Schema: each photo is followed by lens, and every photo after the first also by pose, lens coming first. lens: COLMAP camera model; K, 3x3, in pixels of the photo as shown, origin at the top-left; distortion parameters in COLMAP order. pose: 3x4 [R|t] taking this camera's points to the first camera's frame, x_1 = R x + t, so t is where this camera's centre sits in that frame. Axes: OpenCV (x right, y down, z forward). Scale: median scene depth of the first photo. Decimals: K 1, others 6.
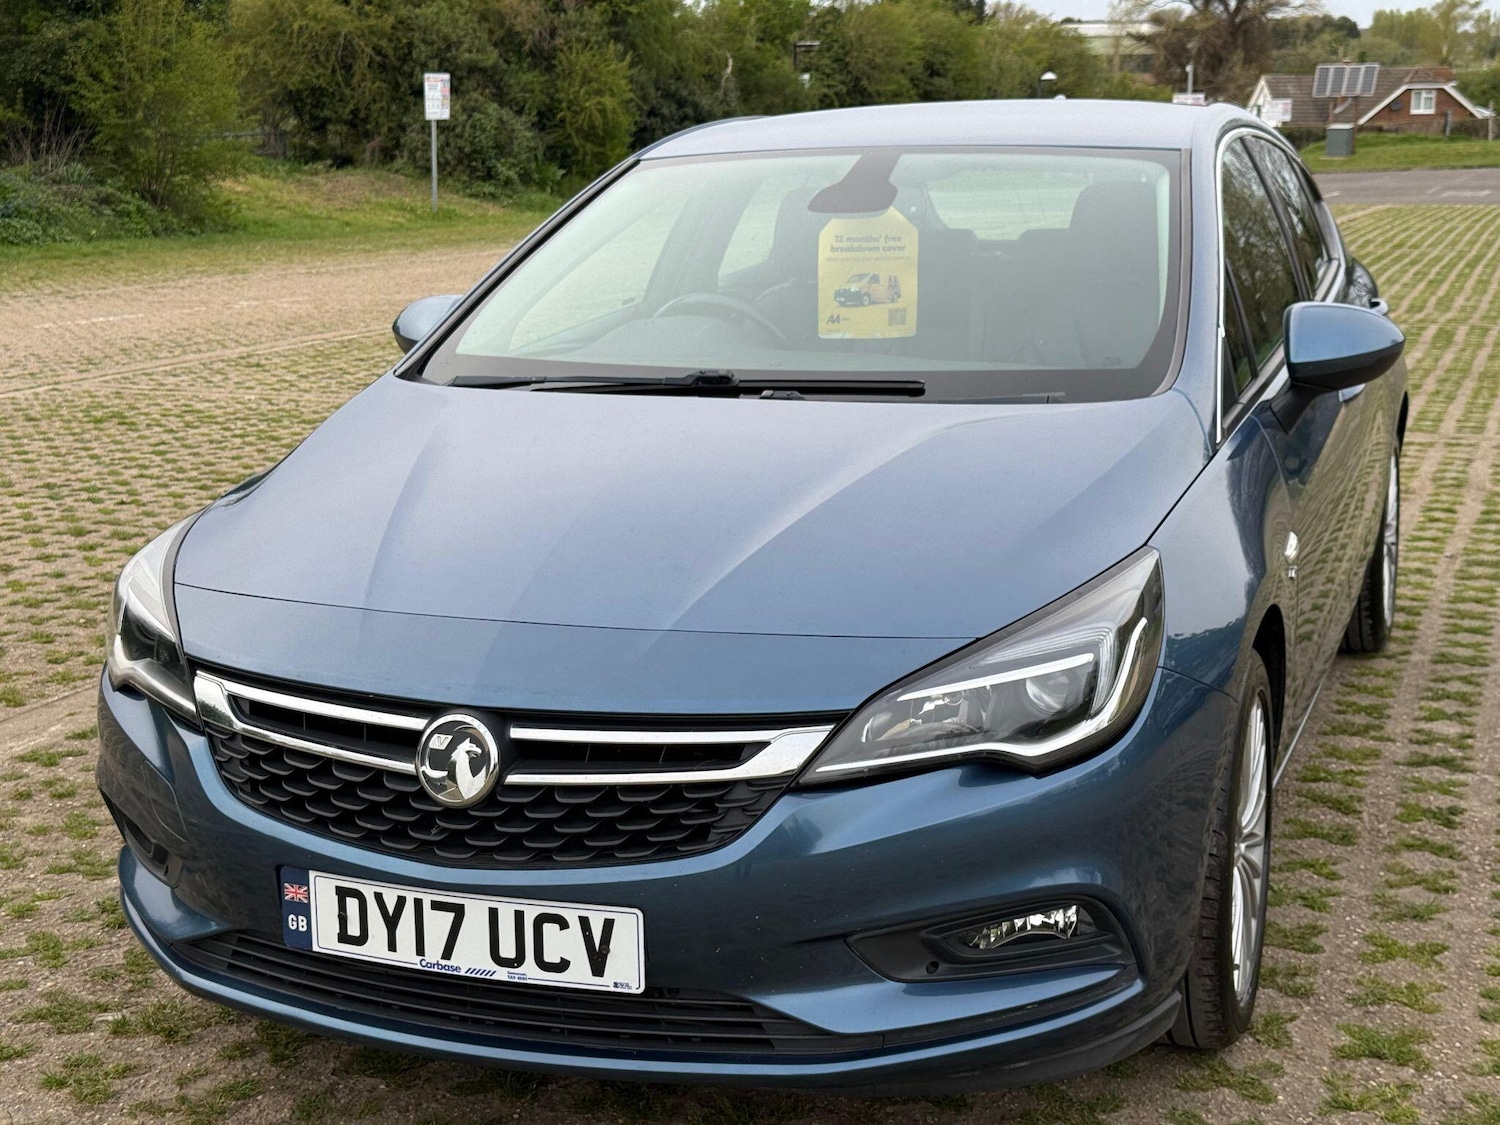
lens RADIAL K [[2090.0, 0, 752.9], [0, 2090.0, 562.4], [0, 0, 1]] dist [0.125442, 0.000000]
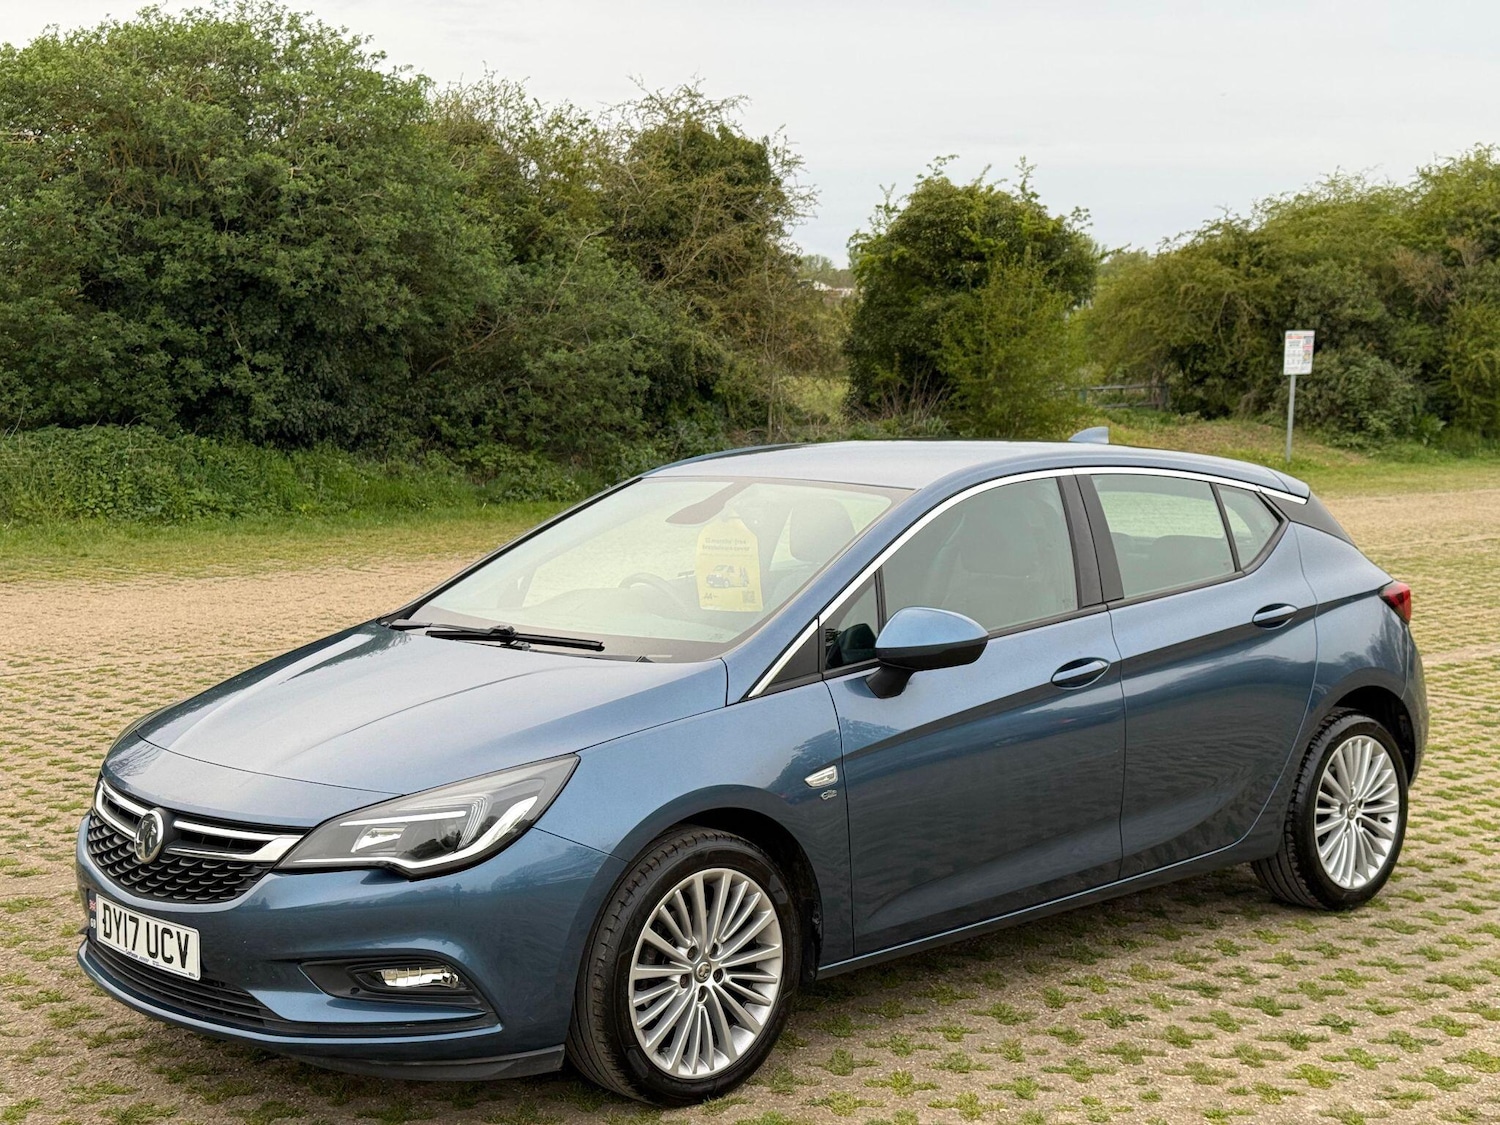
lens RADIAL K [[2090.0, 0, 738.6], [0, 2090.0, 572.8], [0, 0, 1]] dist [0.125442, 0.000000]
pose [[0.892272, 0.051654, -0.448533, 0.709878], [-0.098869, 0.991677, -0.082477, -0.018042], [0.440540, 0.117938, 0.889952, -0.253932]]
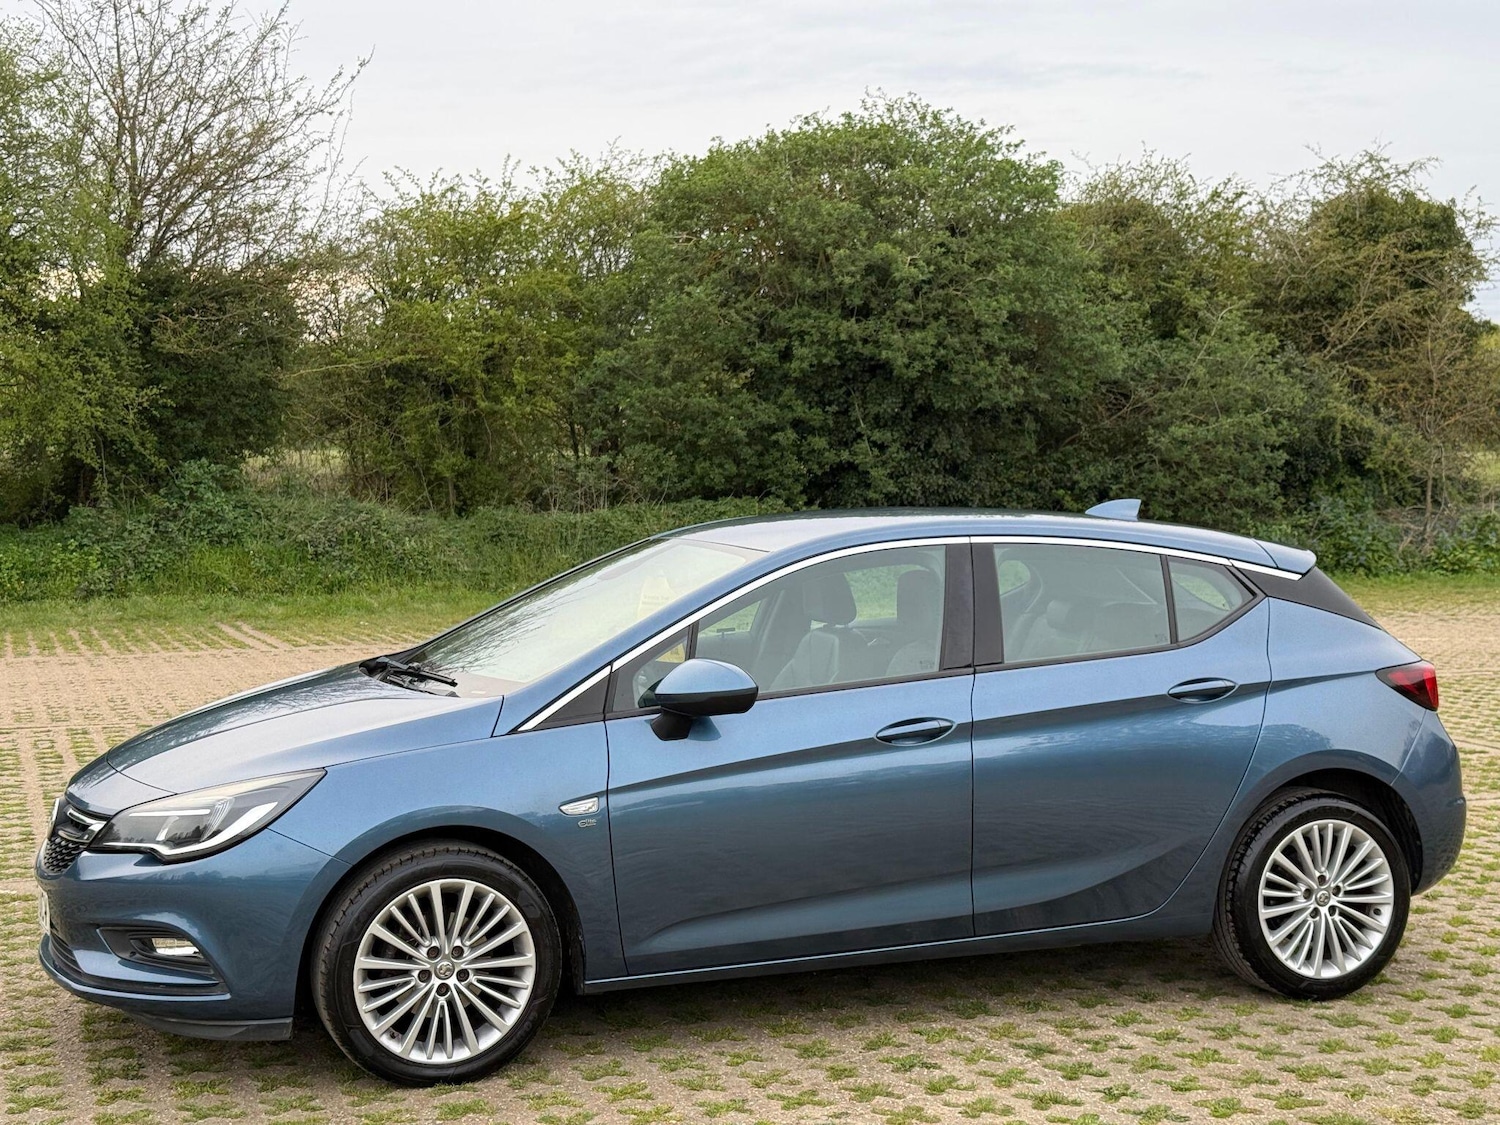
lens RADIAL K [[2090.0, 0, 743.7], [0, 2090.0, 566.8], [0, 0, 1]] dist [0.125442, 0.000000]
pose [[0.659588, 0.052060, -0.749822, 1.282866], [-0.158851, 0.984720, -0.071366, -0.077778], [0.734649, 0.166183, 0.657779, 0.024982]]
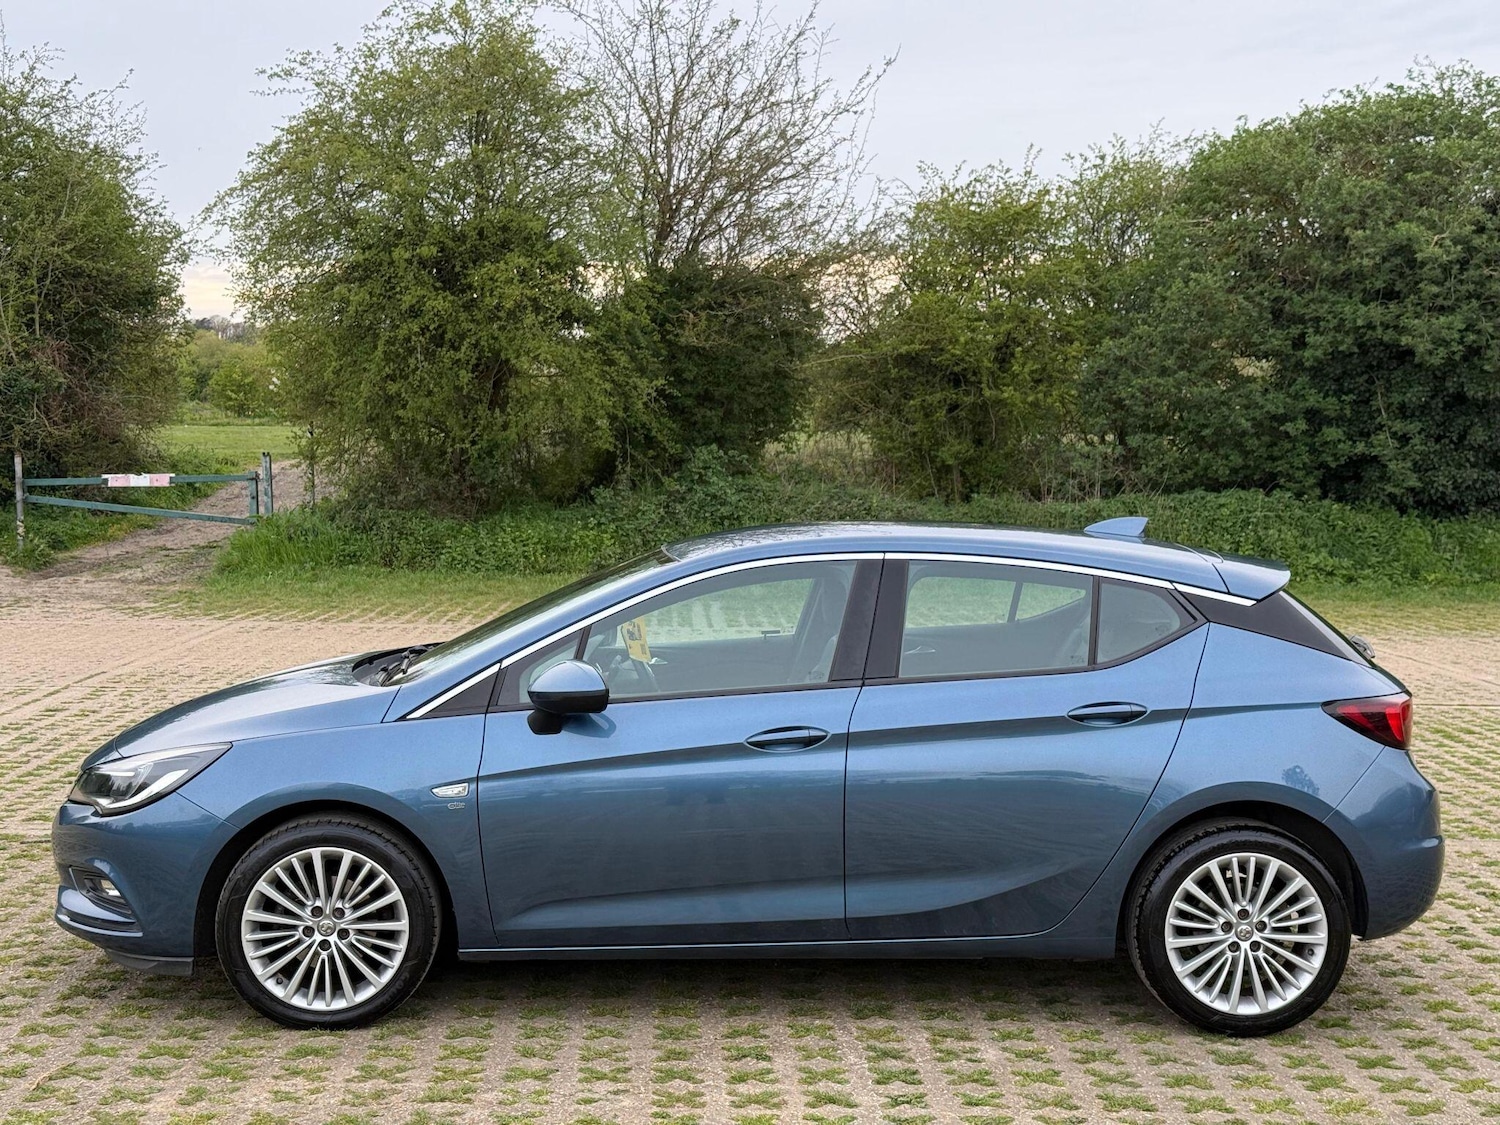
lens RADIAL K [[2090.0, 0, 745.7], [0, 2090.0, 570.3], [0, 0, 1]] dist [0.125442, 0.000000]
pose [[0.390743, 0.077467, -0.917234, 1.637575], [-0.200818, 0.979625, -0.002812, -0.194423], [0.898327, 0.185296, 0.398339, 0.425296]]
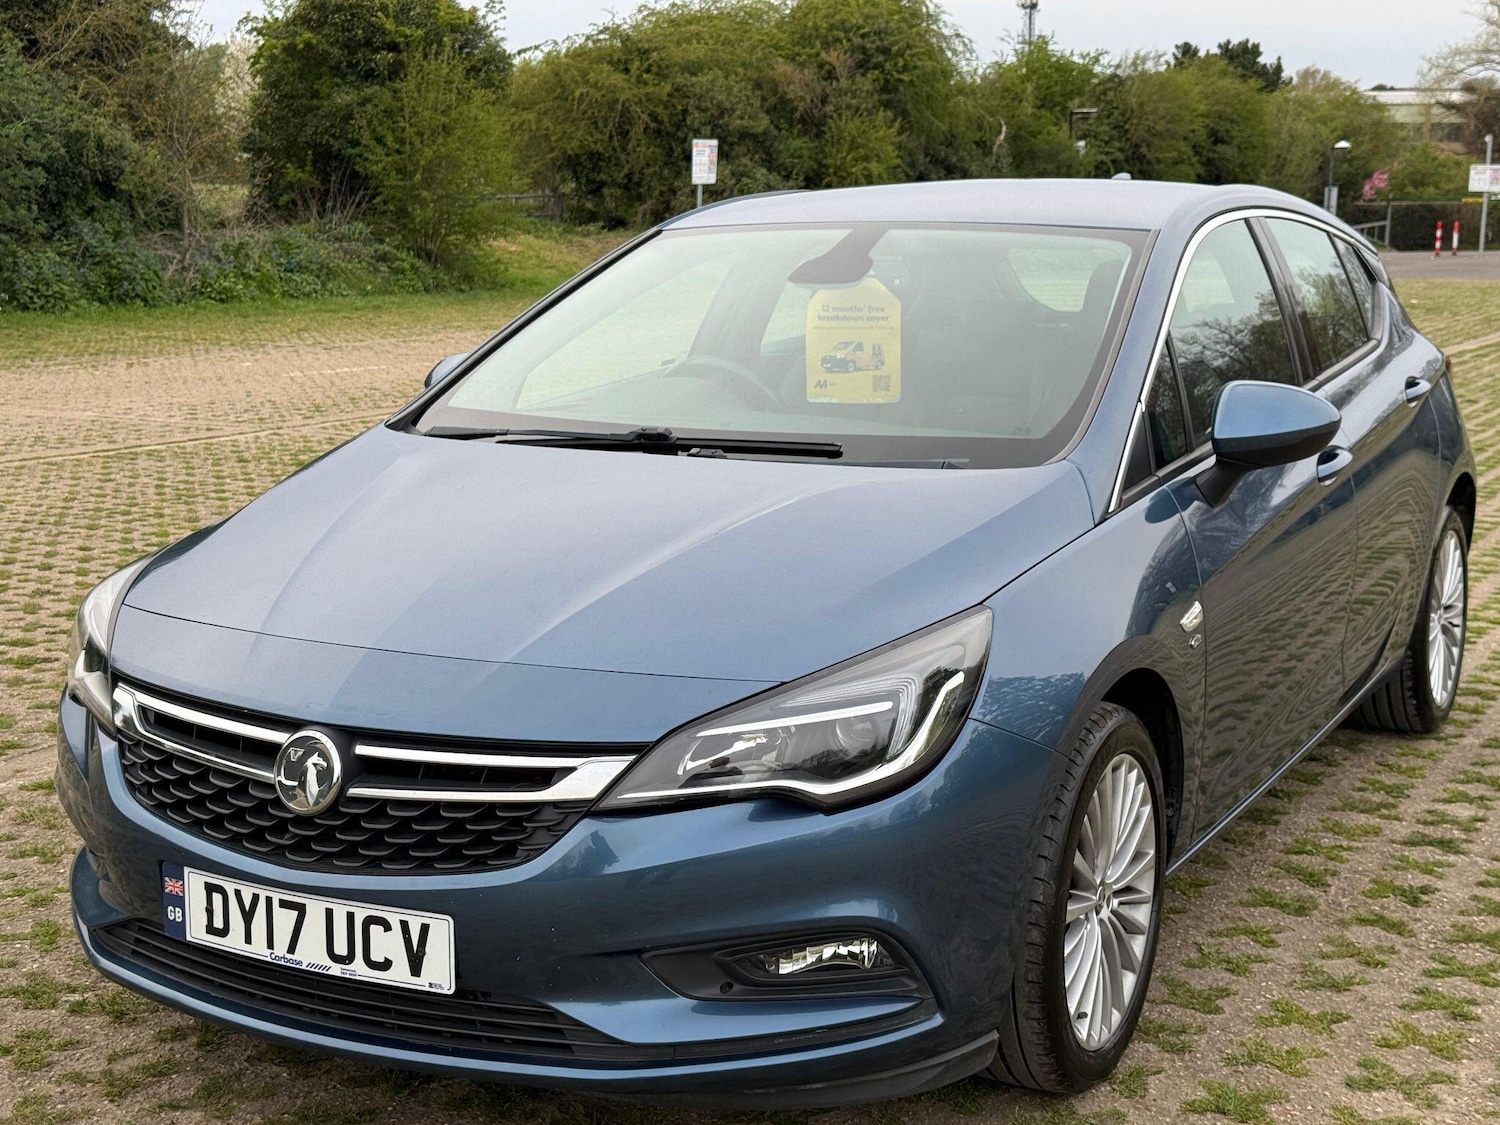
lens RADIAL K [[2090.0, 0, 753.3], [0, 2090.0, 568.3], [0, 0, 1]] dist [0.125442, 0.000000]
pose [[0.990567, 0.038798, -0.131423, 0.151156], [-0.042284, 0.998821, -0.023839, 0.002649], [0.130343, 0.029172, 0.991040, -0.043064]]
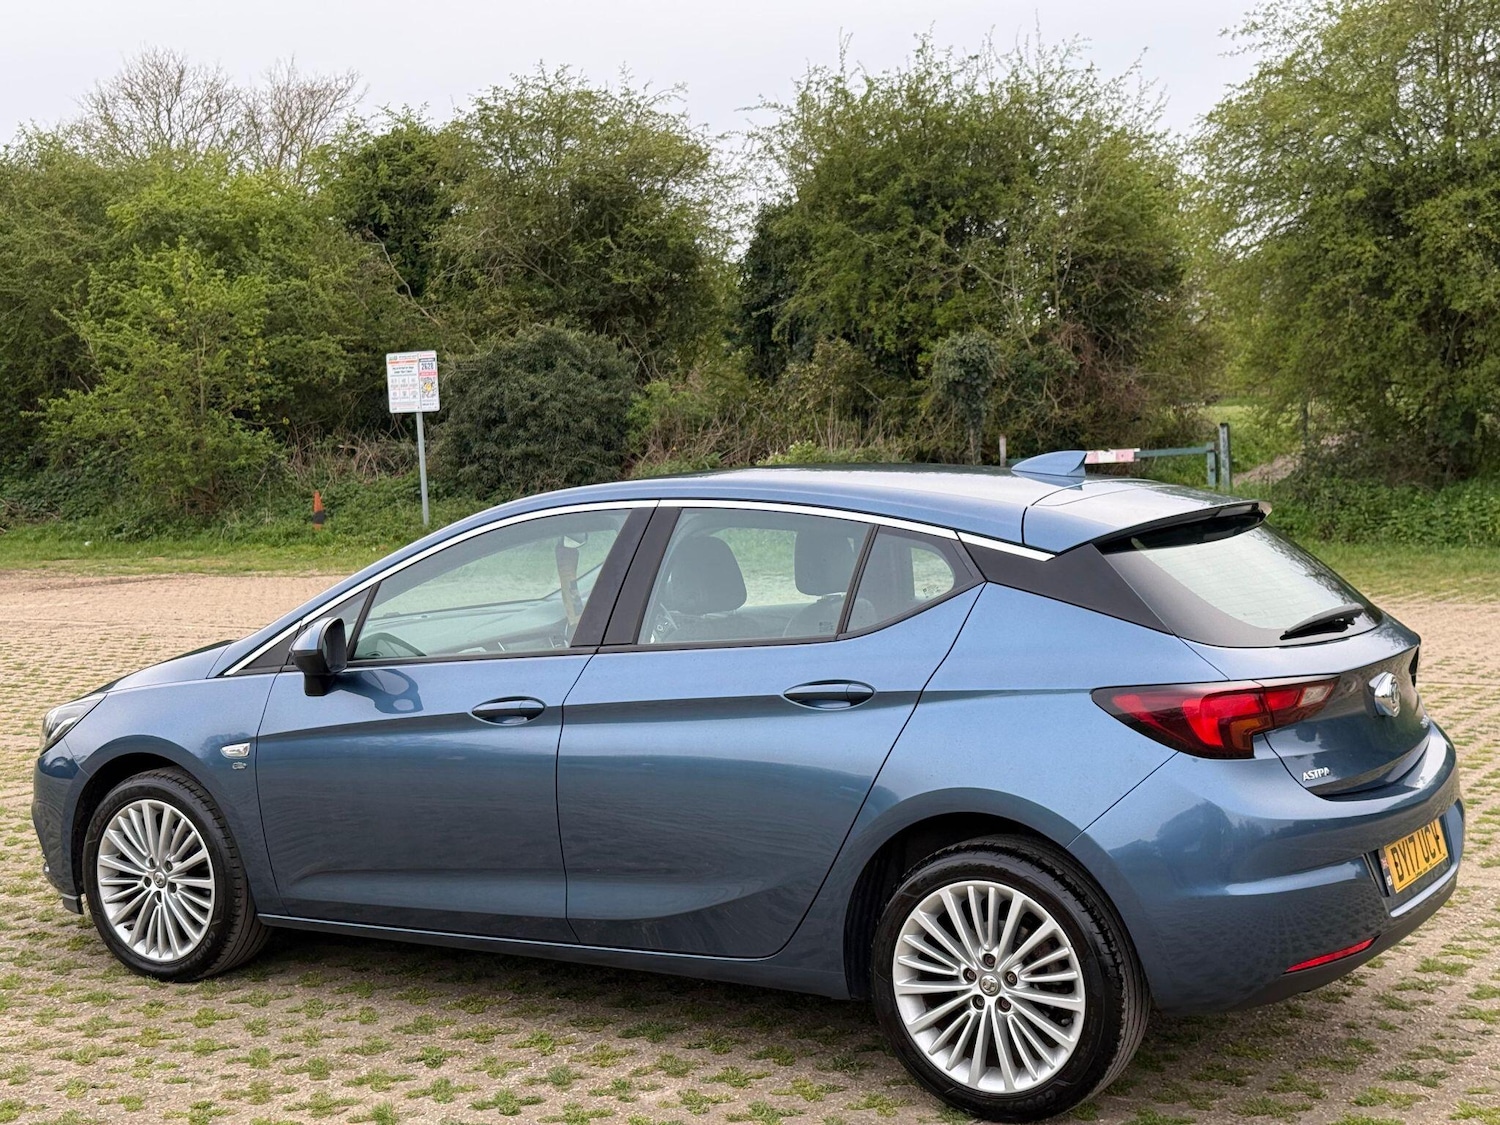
lens RADIAL K [[2090.0, 0, 739.9], [0, 2090.0, 572.8], [0, 0, 1]] dist [0.125442, 0.000000]
pose [[-0.196017, 0.087114, -0.976723, 1.549655], [-0.163847, 0.979134, 0.120211, -0.354338], [0.966815, 0.183597, -0.177653, 1.422673]]
